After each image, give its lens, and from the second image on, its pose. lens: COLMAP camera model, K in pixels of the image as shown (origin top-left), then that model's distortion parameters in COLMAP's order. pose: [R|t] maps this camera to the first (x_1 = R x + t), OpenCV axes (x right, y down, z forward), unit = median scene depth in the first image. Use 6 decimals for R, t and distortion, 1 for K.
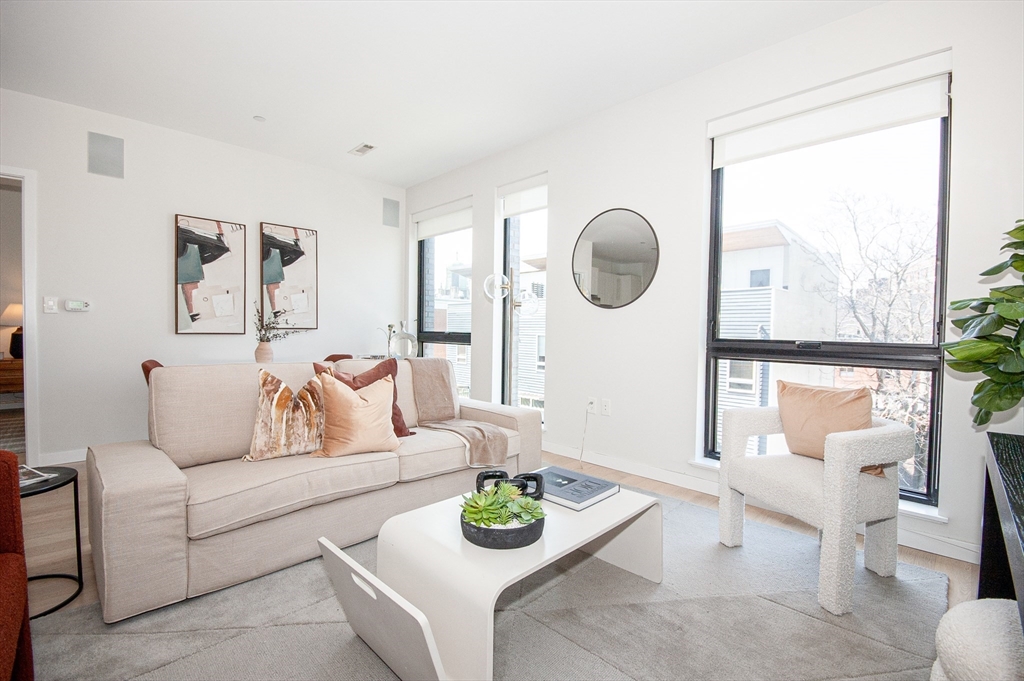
lens RADIAL K [[449.4, 0, 514.6], [0, 449.4, 343.4], [0, 0, 1]] dist [0.006668, -0.011553]
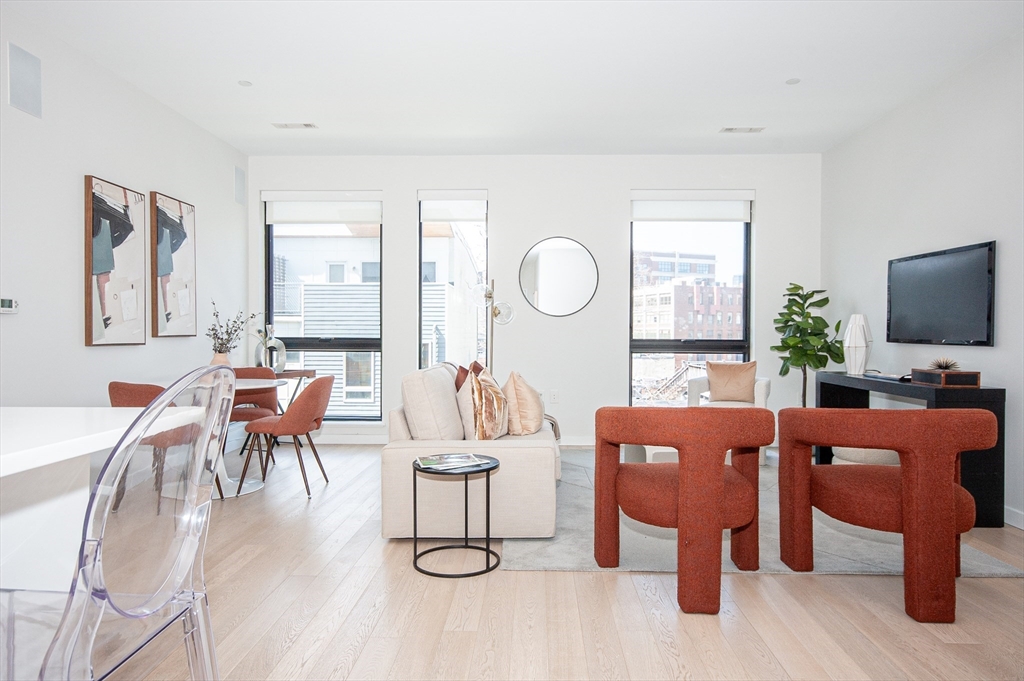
lens RADIAL K [[649.4, 0, 515.5], [0, 649.4, 341.1], [0, 0, 1]] dist [0.004331, 0.019437]
pose [[0.726045, -0.017900, 0.687414, -0.938352], [0.026965, 0.999633, -0.002450, -0.007430], [-0.687118, 0.020315, 0.726261, -0.187943]]
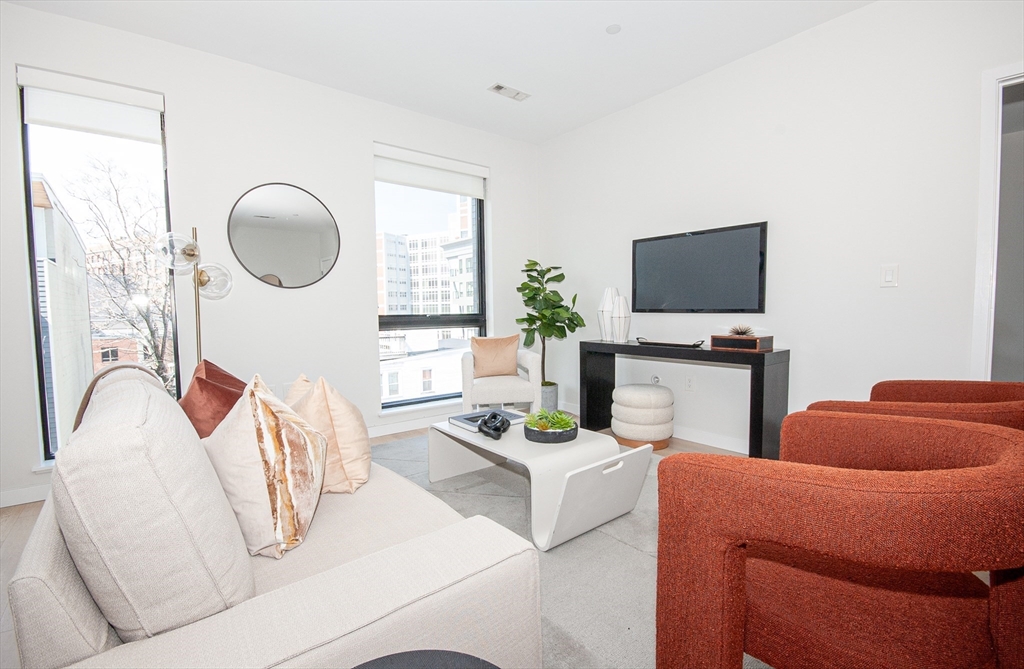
lens RADIAL K [[457.8, 0, 514.1], [0, 457.8, 339.1], [0, 0, 1]] dist [-0.010506, -0.000646]
pose [[0.108711, -0.077982, 0.991010, -0.601488], [0.046122, 0.996240, 0.073335, -0.015757], [-0.993003, 0.037735, 0.111899, 0.353415]]
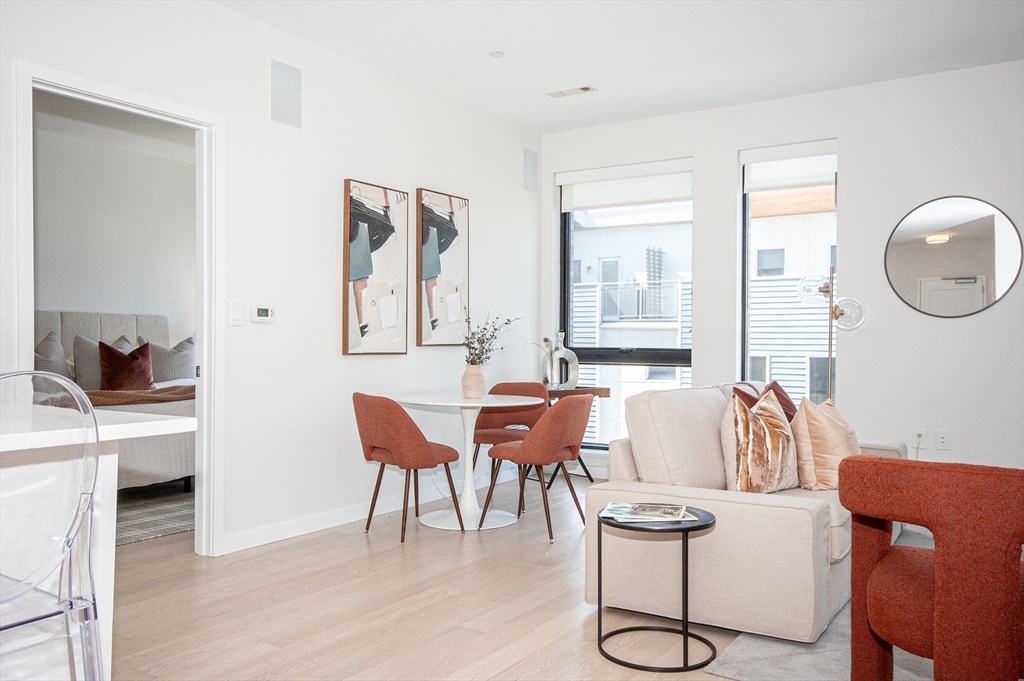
lens RADIAL K [[837.3, 0, 510.4], [0, 837.3, 343.6], [0, 0, 1]] dist [0.008045, 0.010765]
pose [[0.979031, -0.007513, 0.203571, -0.741600], [0.012923, 0.999597, -0.025262, -0.002050], [-0.203299, 0.027363, 0.978734, -0.277349]]
